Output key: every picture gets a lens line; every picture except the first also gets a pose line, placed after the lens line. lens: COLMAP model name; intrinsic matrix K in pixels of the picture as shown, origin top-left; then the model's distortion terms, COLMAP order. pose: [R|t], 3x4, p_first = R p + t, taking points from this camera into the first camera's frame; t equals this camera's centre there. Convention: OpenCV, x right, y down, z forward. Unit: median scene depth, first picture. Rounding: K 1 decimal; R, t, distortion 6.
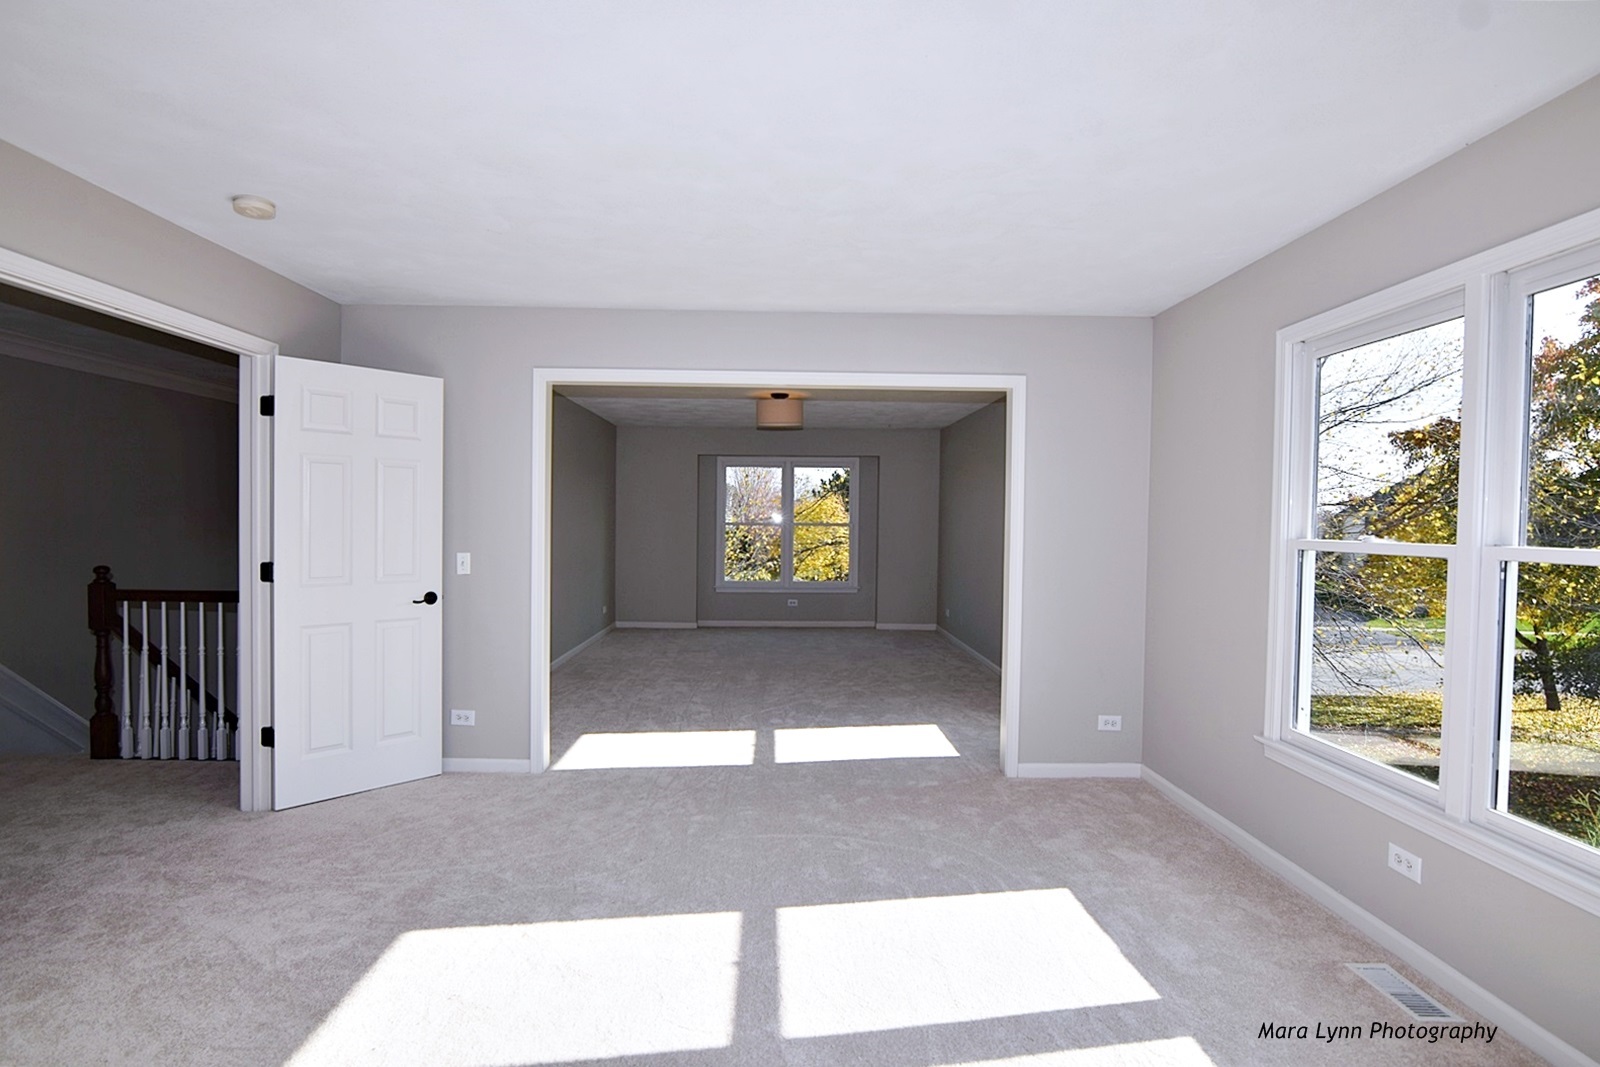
lens RADIAL K [[791.3, 0, 788.3], [0, 791.3, 538.0], [0, 0, 1]] dist [-0.024256, 0.000852]
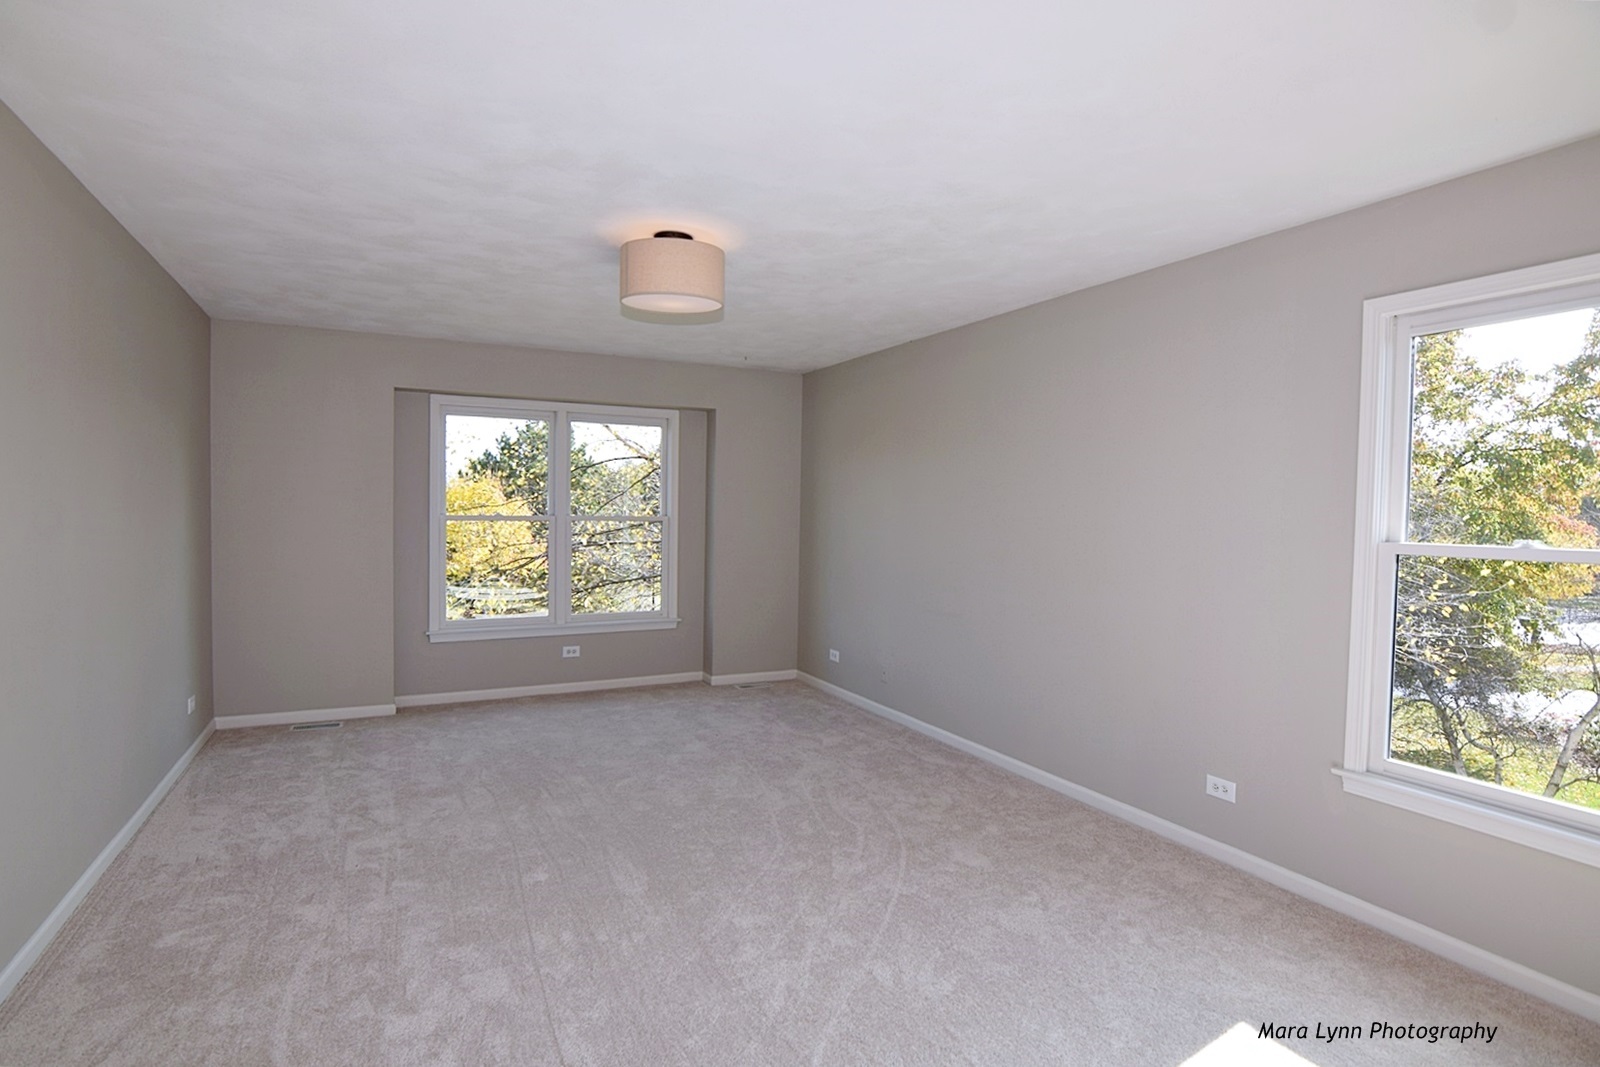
lens RADIAL K [[791.3, 0, 788.3], [0, 791.3, 538.0], [0, 0, 1]] dist [-0.024256, 0.000852]
pose [[0.899085, -0.013547, 0.437565, -0.109659], [0.004951, 0.999772, 0.020780, -0.014409], [-0.437746, -0.016517, 0.898947, 0.411611]]
